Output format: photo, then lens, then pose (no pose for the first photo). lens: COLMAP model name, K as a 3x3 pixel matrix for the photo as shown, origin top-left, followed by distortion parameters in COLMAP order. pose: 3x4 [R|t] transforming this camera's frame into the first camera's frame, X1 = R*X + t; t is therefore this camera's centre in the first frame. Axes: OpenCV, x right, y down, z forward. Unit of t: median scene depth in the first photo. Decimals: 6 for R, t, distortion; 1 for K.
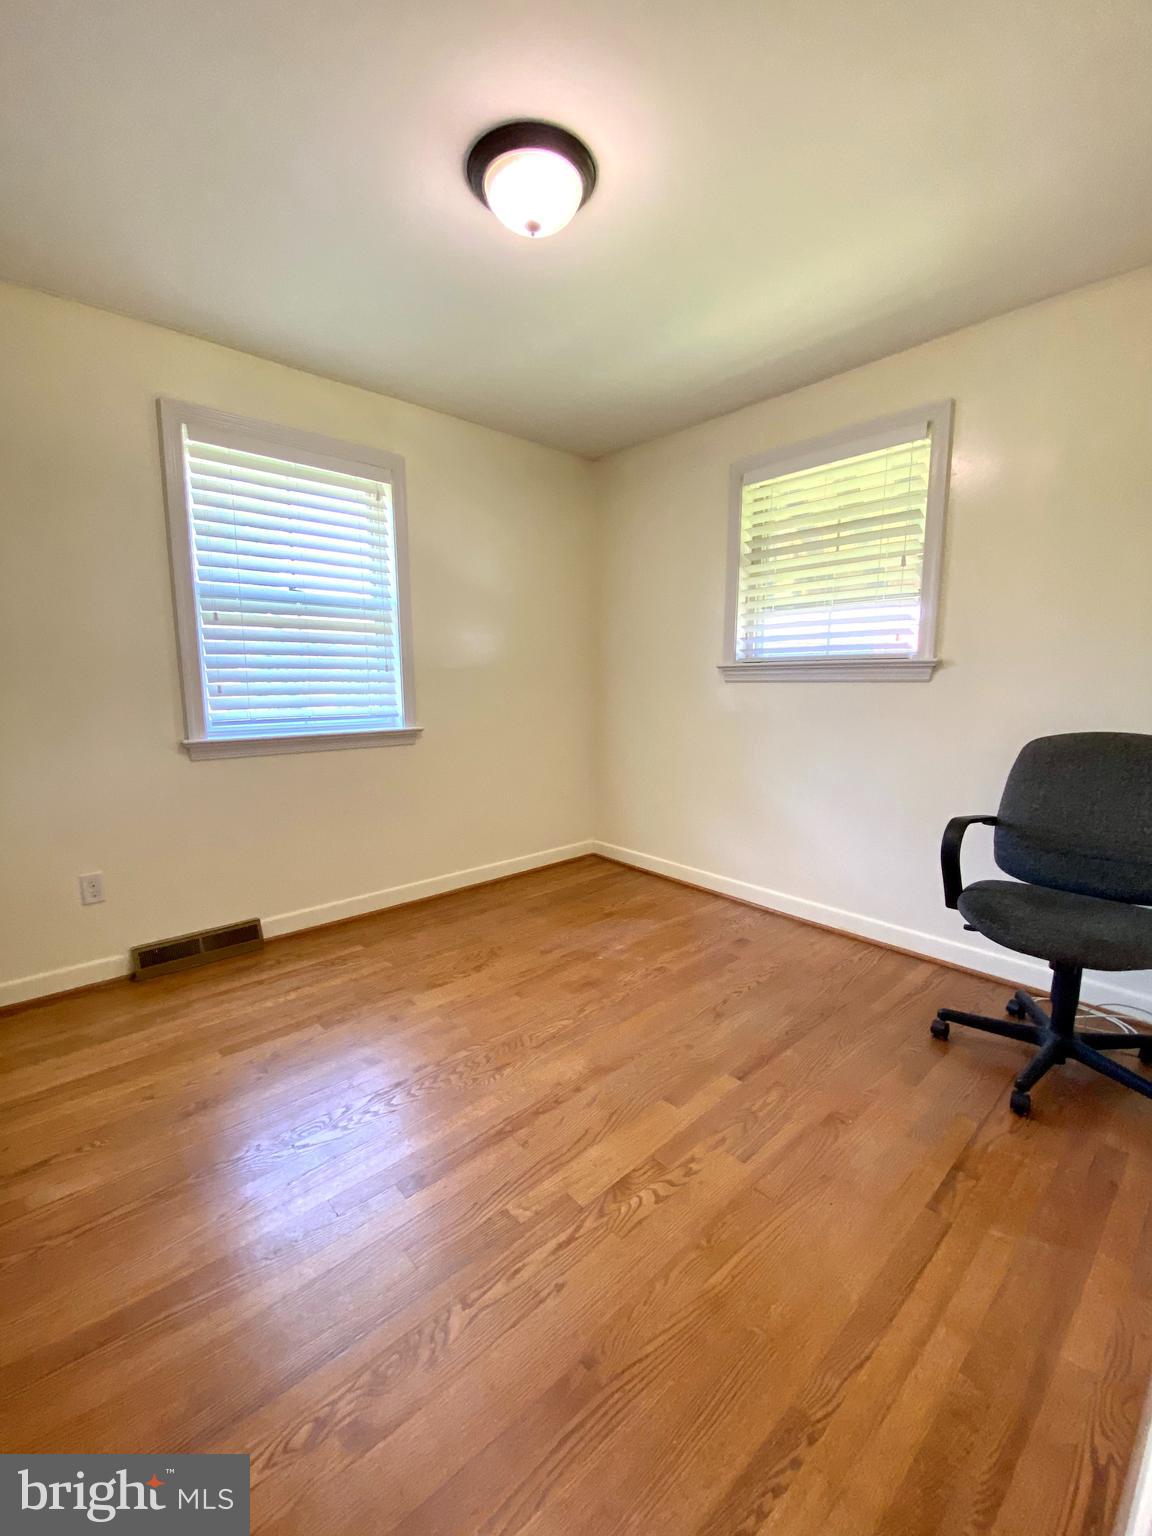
lens RADIAL K [[624.5, 0, 577.5], [0, 624.5, 769.9], [0, 0, 1]] dist [0.025511, -0.023520]
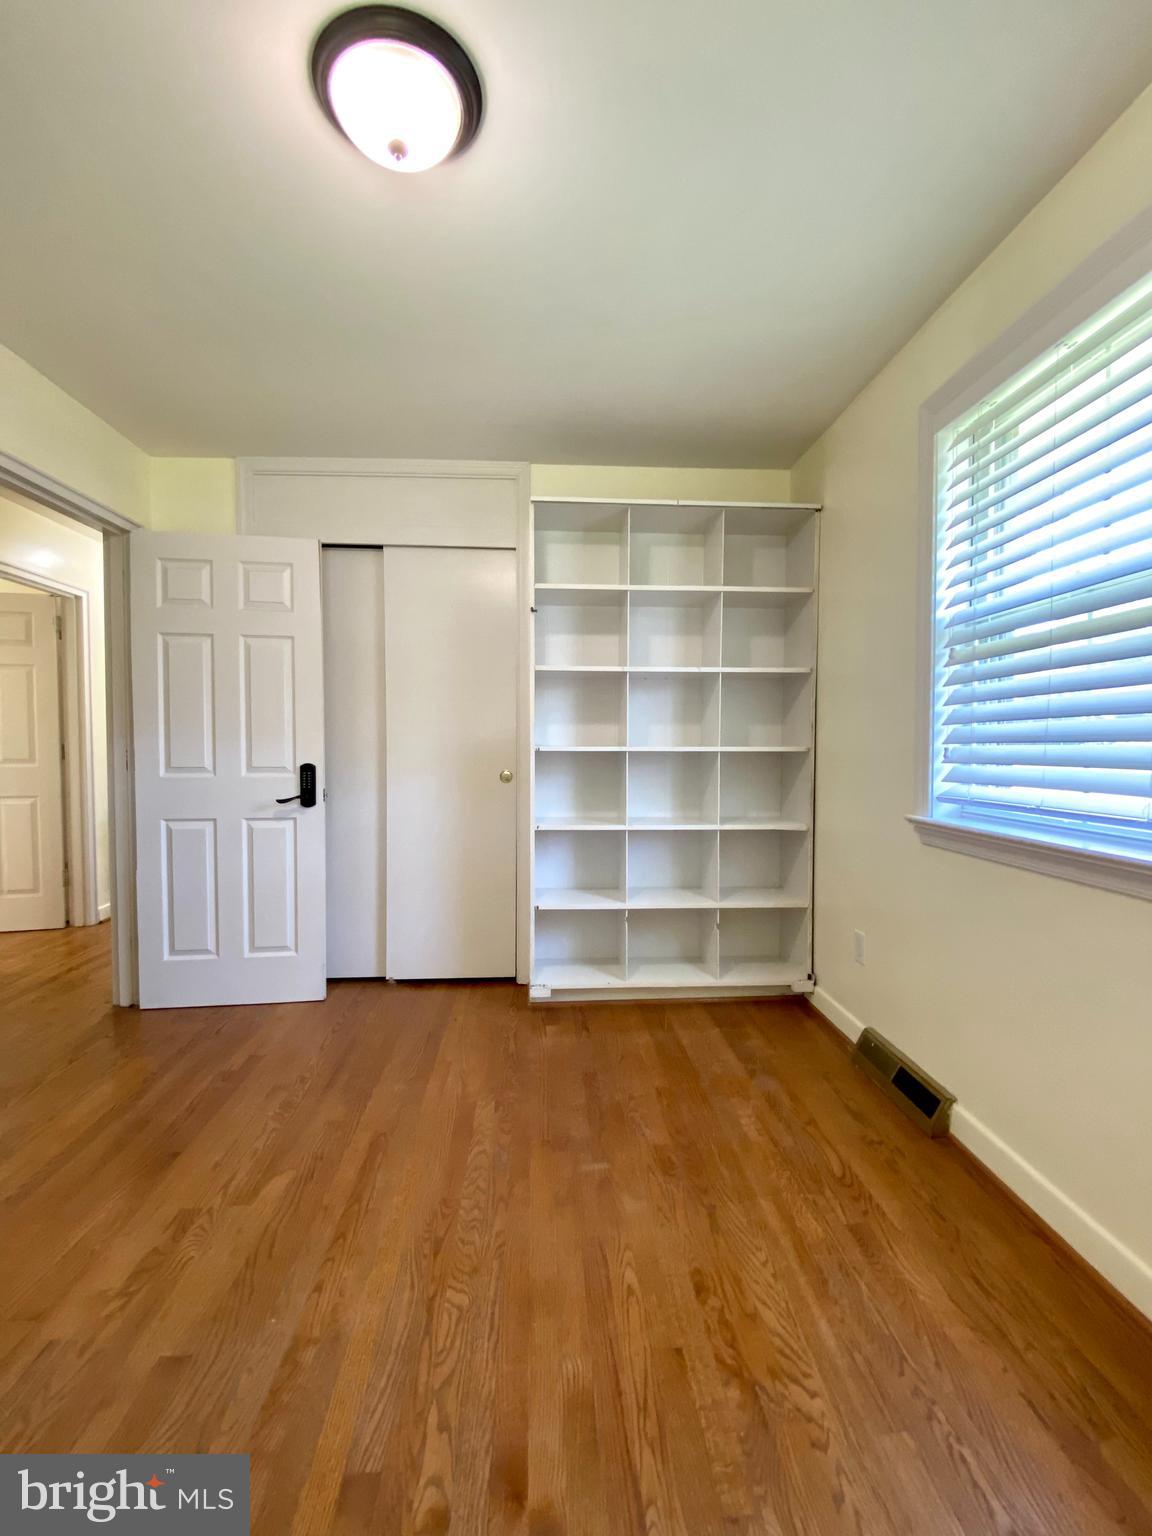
lens RADIAL K [[624.5, 0, 577.5], [0, 624.5, 769.9], [0, 0, 1]] dist [0.025511, -0.023520]
pose [[-0.619232, 0.032750, -0.784525, 0.268184], [-0.112152, 0.985197, 0.129650, -0.158872], [0.777157, 0.168269, -0.606393, 1.137377]]
